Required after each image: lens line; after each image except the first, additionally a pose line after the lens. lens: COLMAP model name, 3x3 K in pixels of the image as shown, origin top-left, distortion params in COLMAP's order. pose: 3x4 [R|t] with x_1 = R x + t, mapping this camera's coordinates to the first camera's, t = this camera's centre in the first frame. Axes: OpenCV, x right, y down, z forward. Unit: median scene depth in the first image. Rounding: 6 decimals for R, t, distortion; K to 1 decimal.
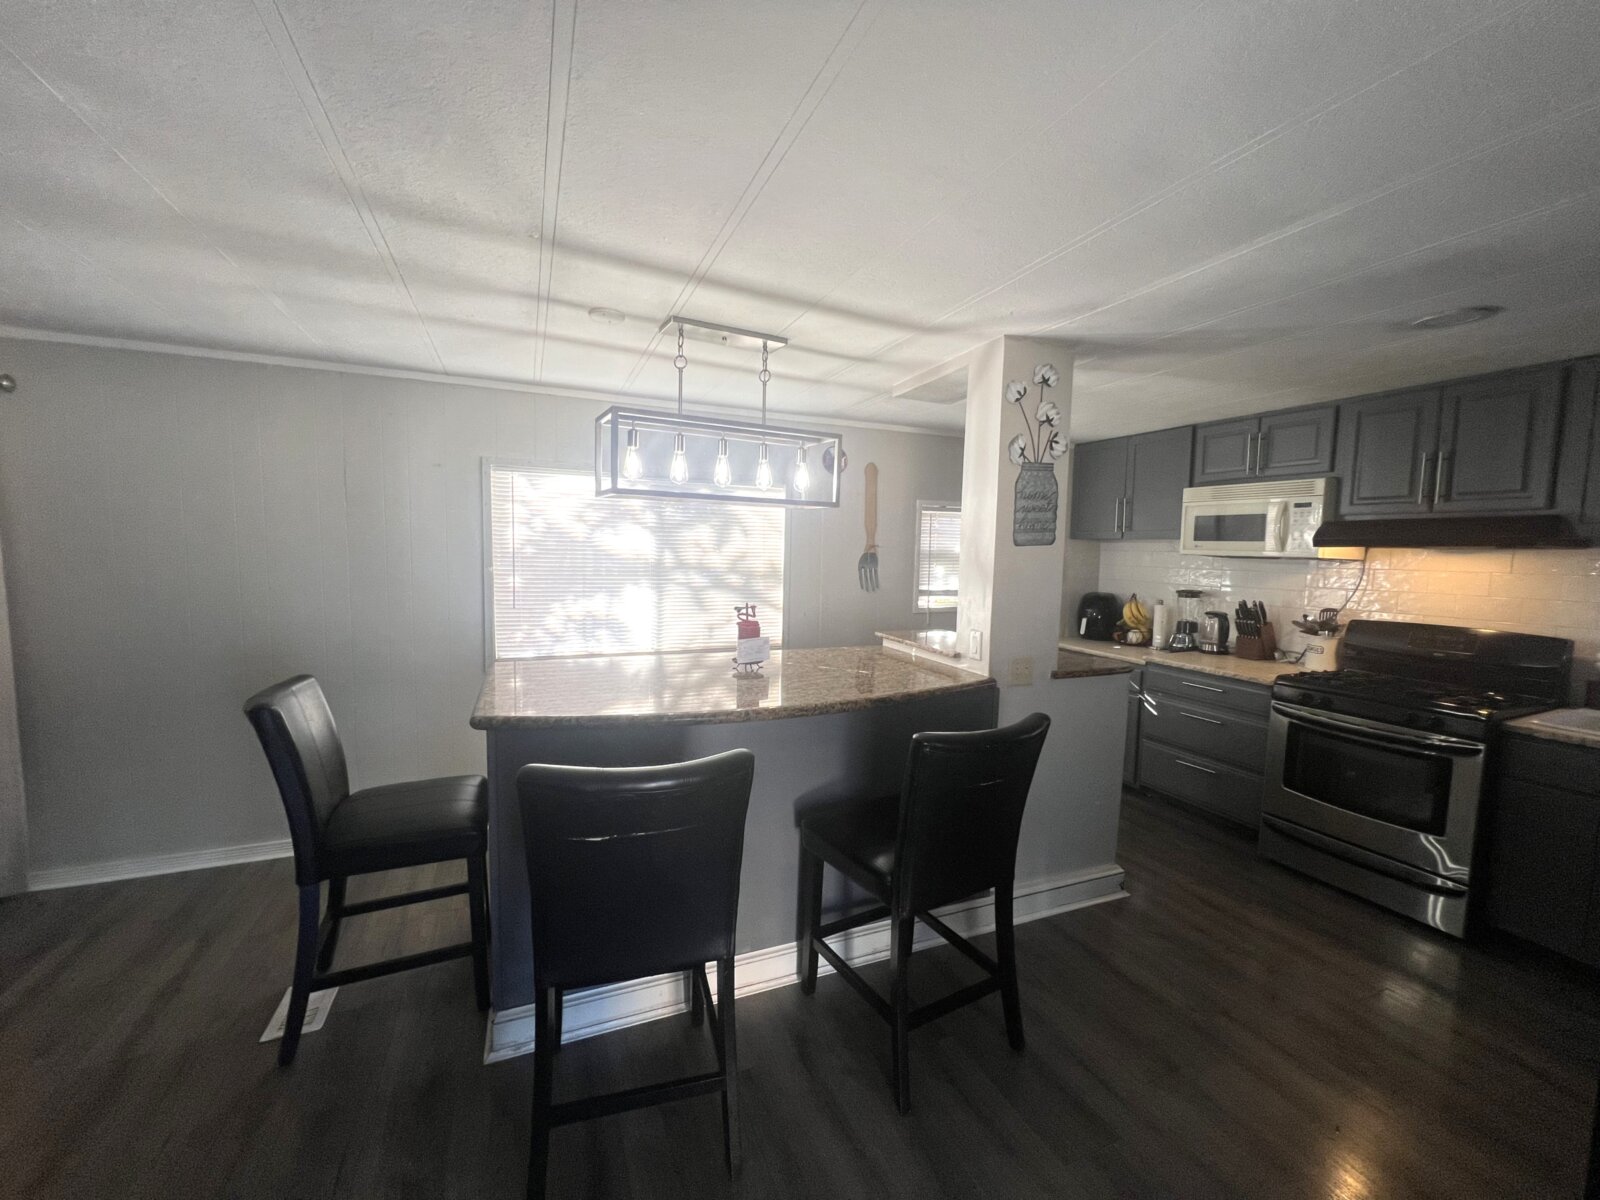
lens RADIAL K [[638.4, 0, 800.8], [0, 638.4, 603.1], [0, 0, 1]] dist [-0.000908, 0.000150]
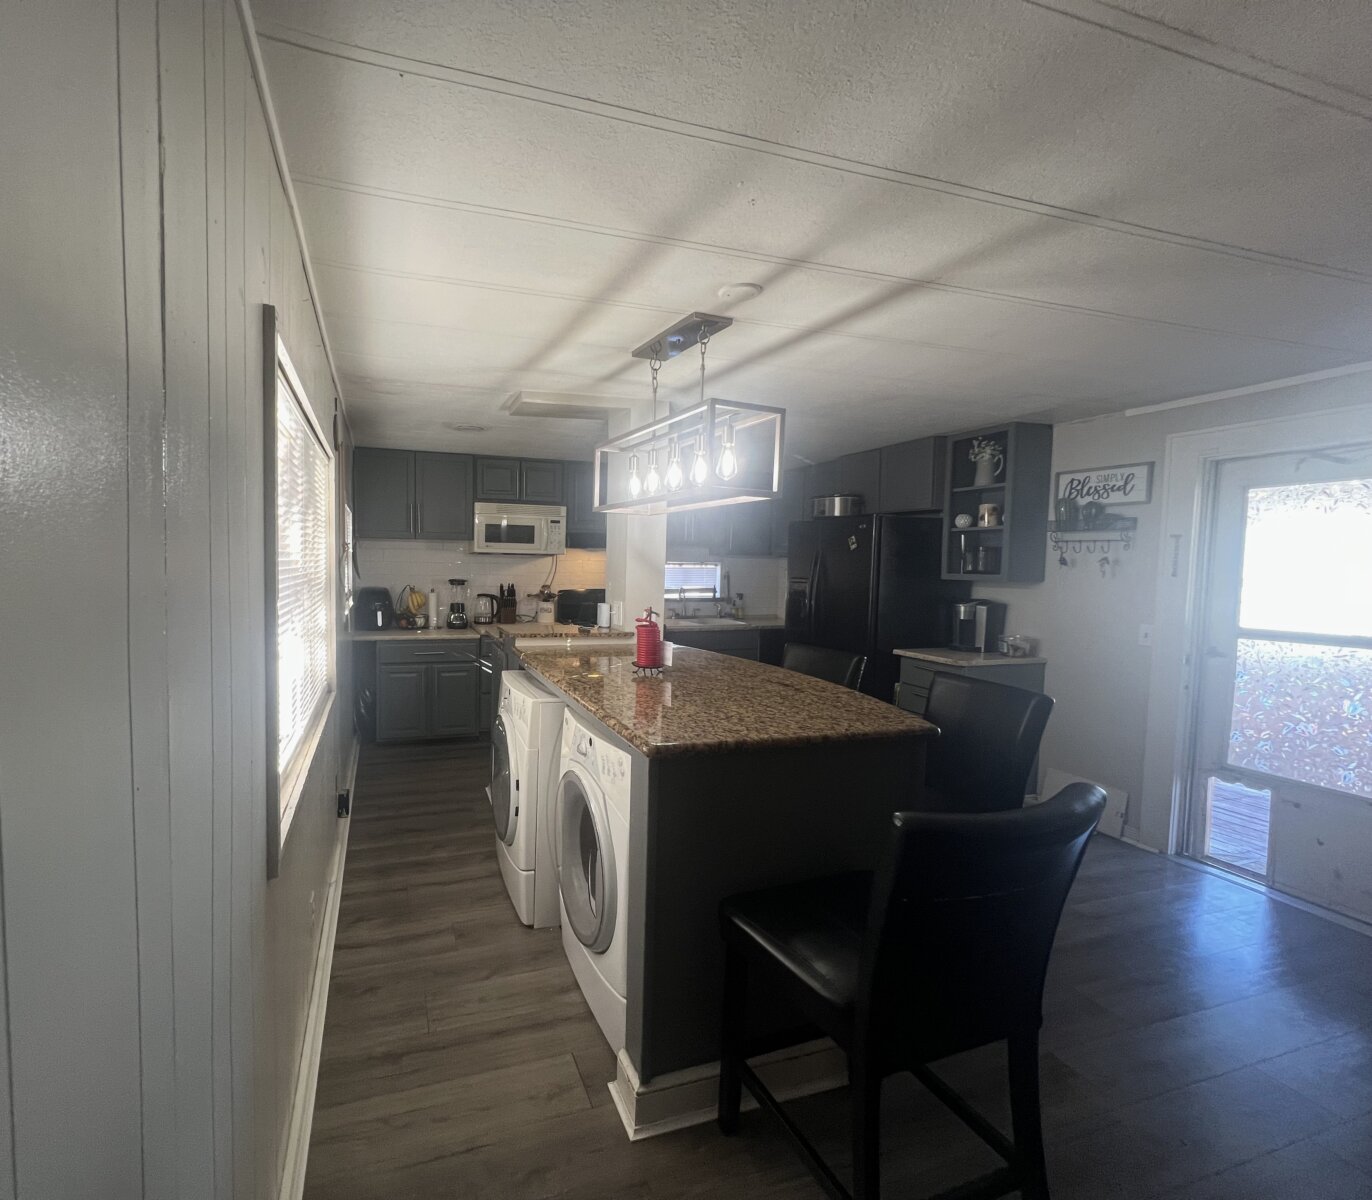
lens RADIAL K [[640.8, 0, 568.0], [0, 640.8, 595.7], [0, 0, 1]] dist [-0.004899, 0.000903]
pose [[0.119571, -0.071911, 0.990218, -0.716892], [0.075865, 0.995119, 0.063106, -0.056737], [-0.989923, 0.067577, 0.124443, 0.659500]]
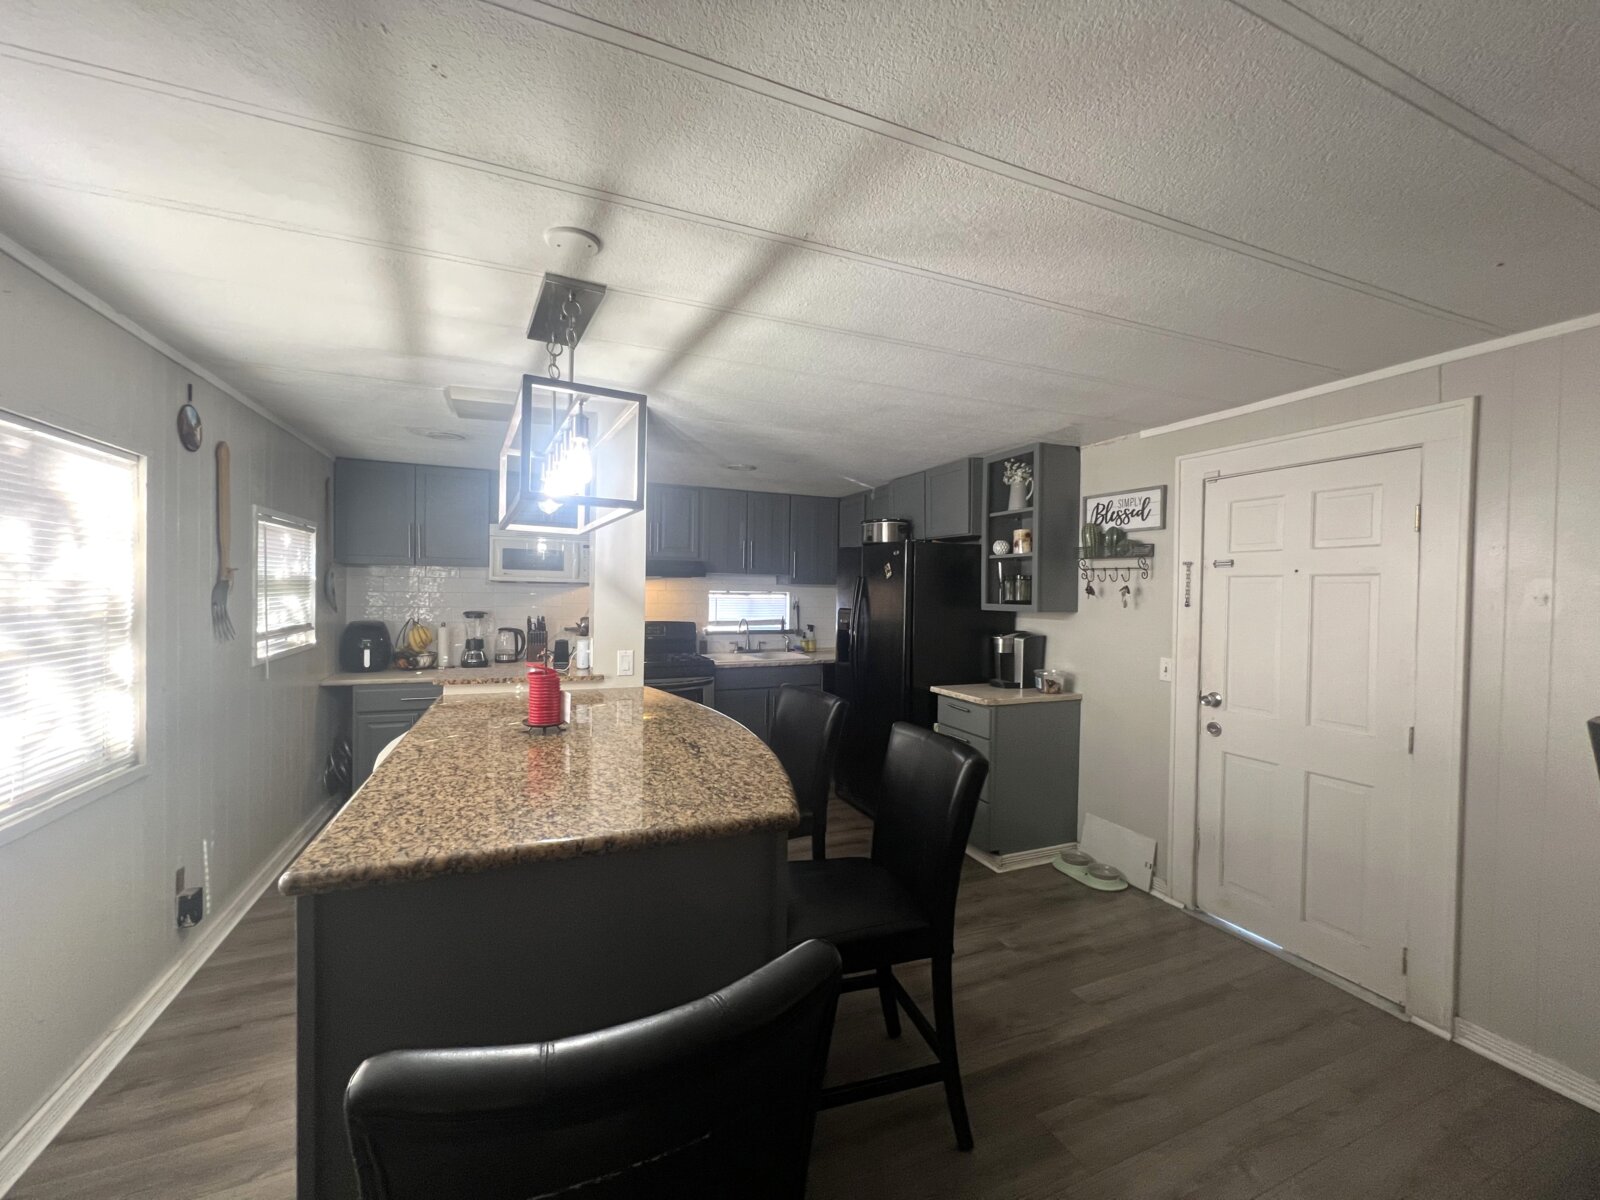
lens RADIAL K [[638.4, 0, 798.3], [0, 638.4, 597.3], [0, 0, 1]] dist [-0.000908, 0.000150]
pose [[0.002522, -0.029098, 0.999573, -0.572925], [0.075070, 0.996762, 0.028827, -0.038349], [-0.997175, 0.074965, 0.004699, 0.444648]]
